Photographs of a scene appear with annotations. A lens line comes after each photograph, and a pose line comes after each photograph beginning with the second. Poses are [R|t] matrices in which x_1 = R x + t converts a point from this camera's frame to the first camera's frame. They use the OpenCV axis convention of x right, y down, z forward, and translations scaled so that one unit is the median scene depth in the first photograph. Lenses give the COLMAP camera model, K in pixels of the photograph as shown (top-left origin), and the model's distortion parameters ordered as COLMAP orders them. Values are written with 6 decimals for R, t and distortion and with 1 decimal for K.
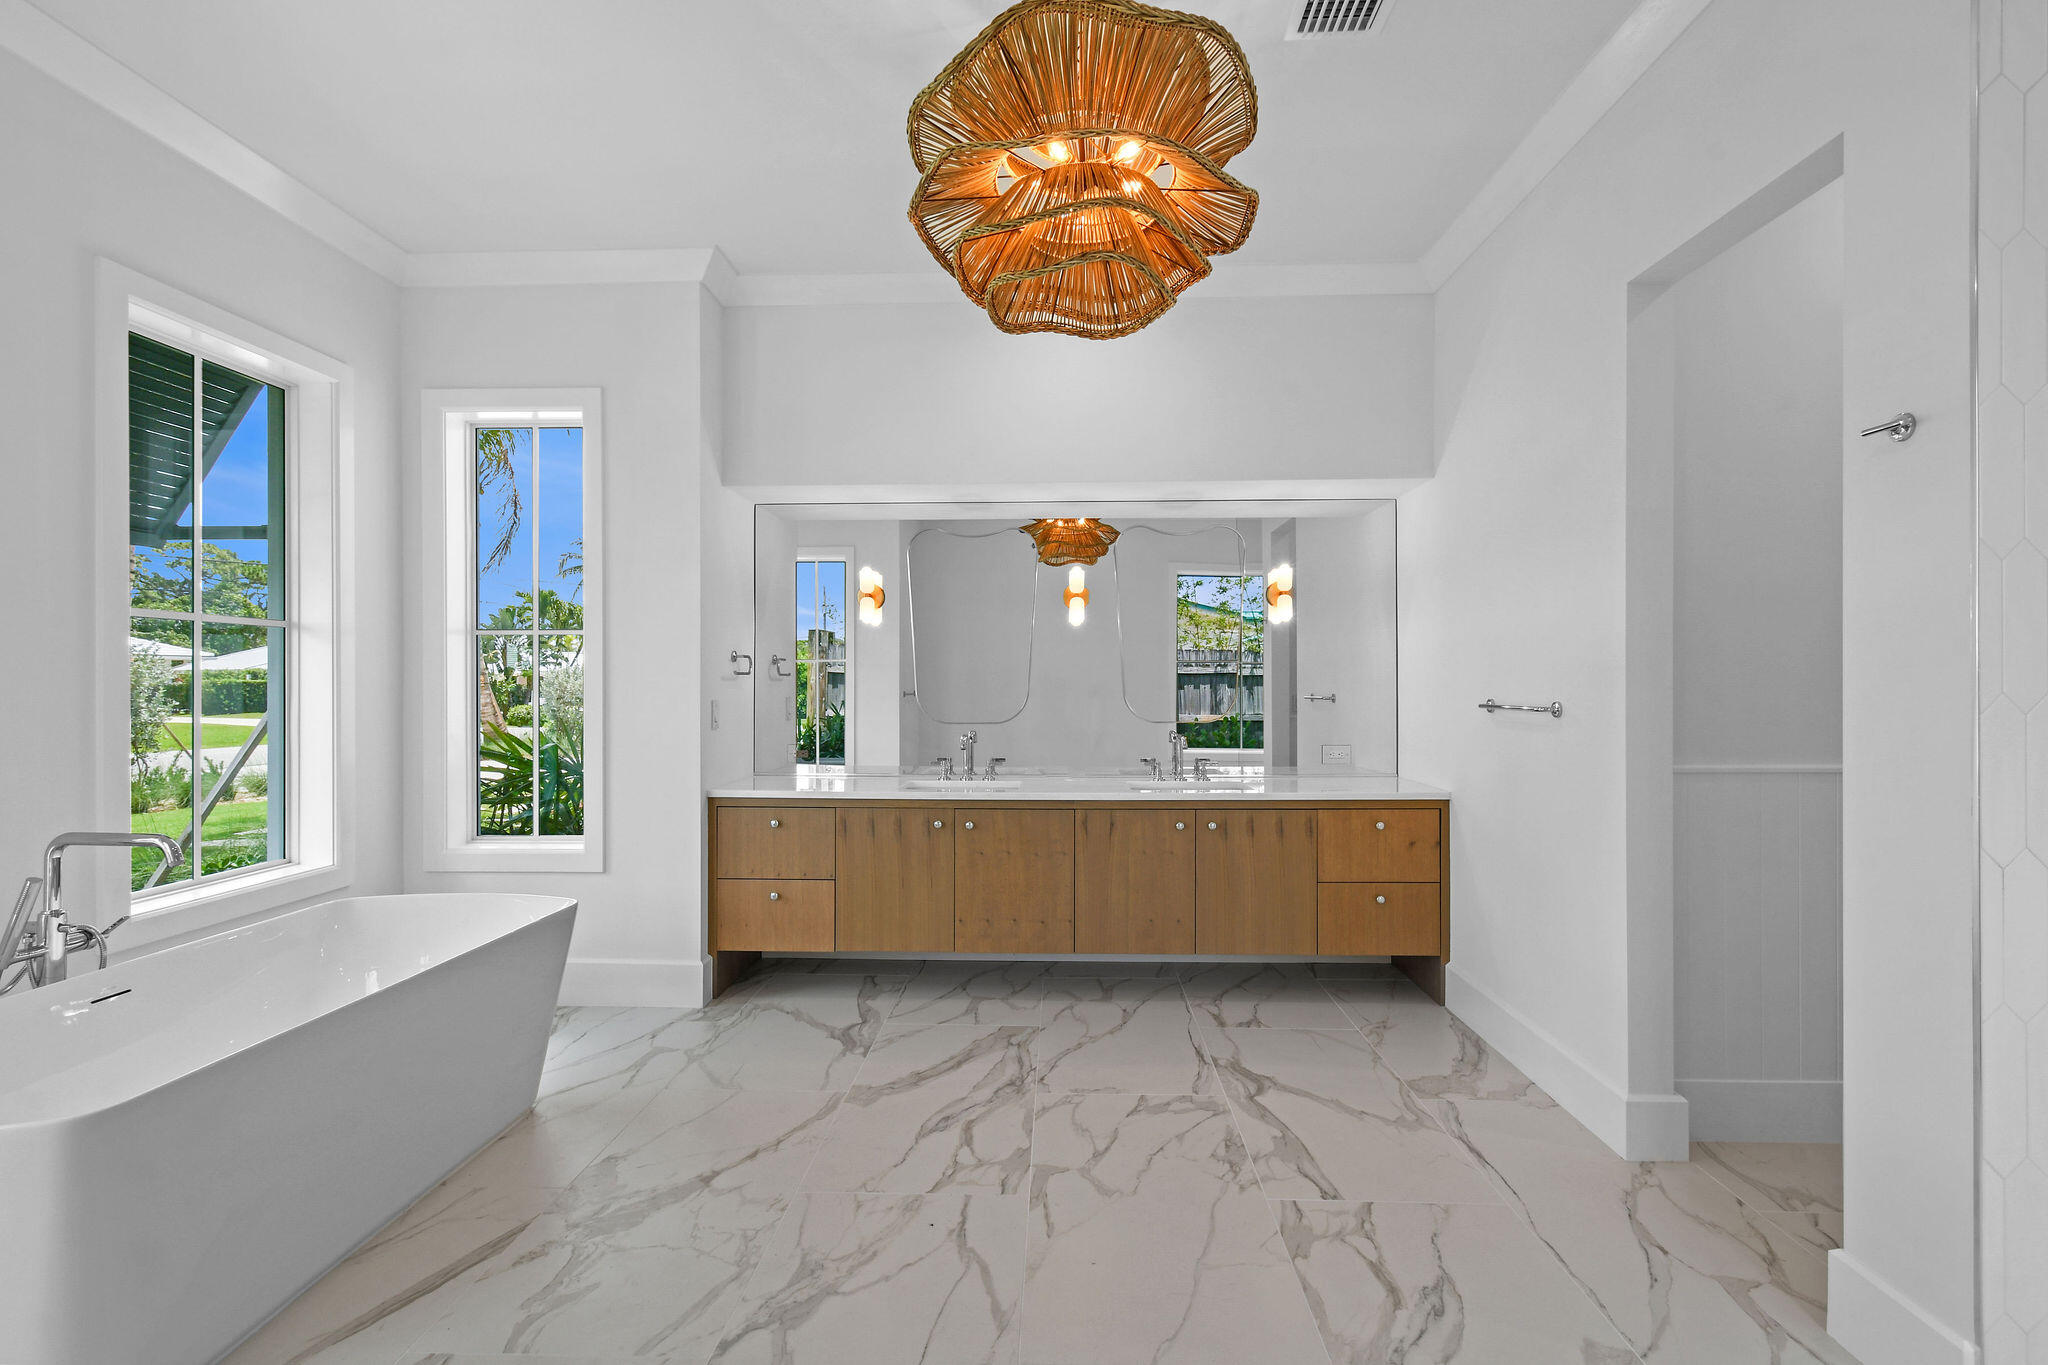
lens RADIAL K [[916.1, 0, 1006.3], [0, 916.1, 683.9], [0, 0, 1]] dist [0.004885, -0.000003]
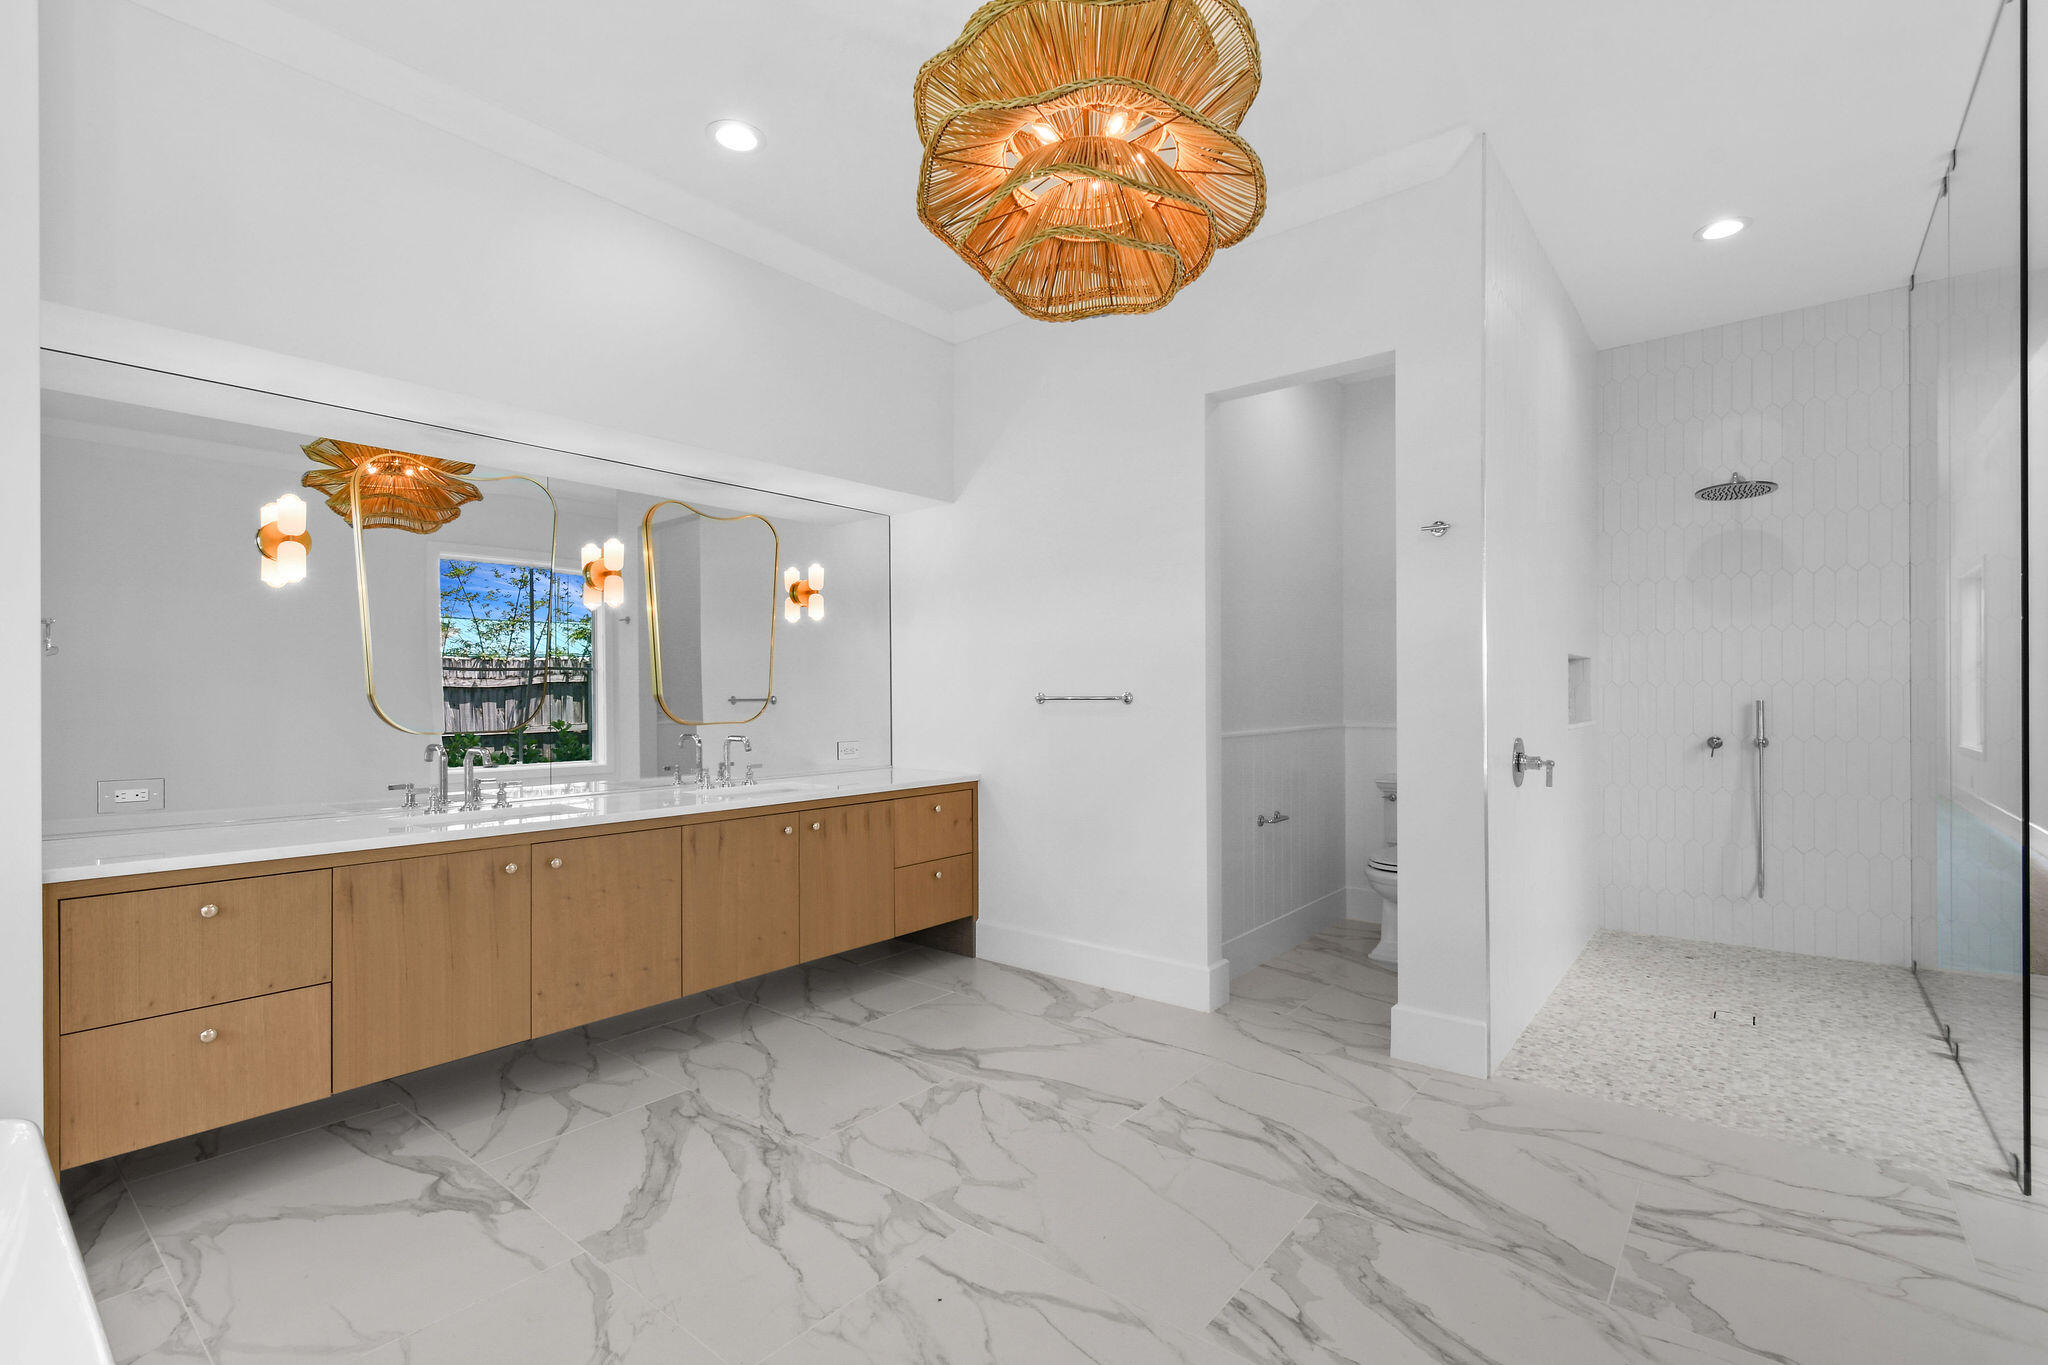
lens RADIAL K [[916.1, 0, 993.5], [0, 916.1, 707.7], [0, 0, 1]] dist [0.004885, -0.000003]
pose [[0.610746, -0.008617, 0.791779, -0.462870], [0.003480, 0.999960, 0.008199, 0.025092], [-0.791819, -0.002252, 0.610752, 0.290003]]
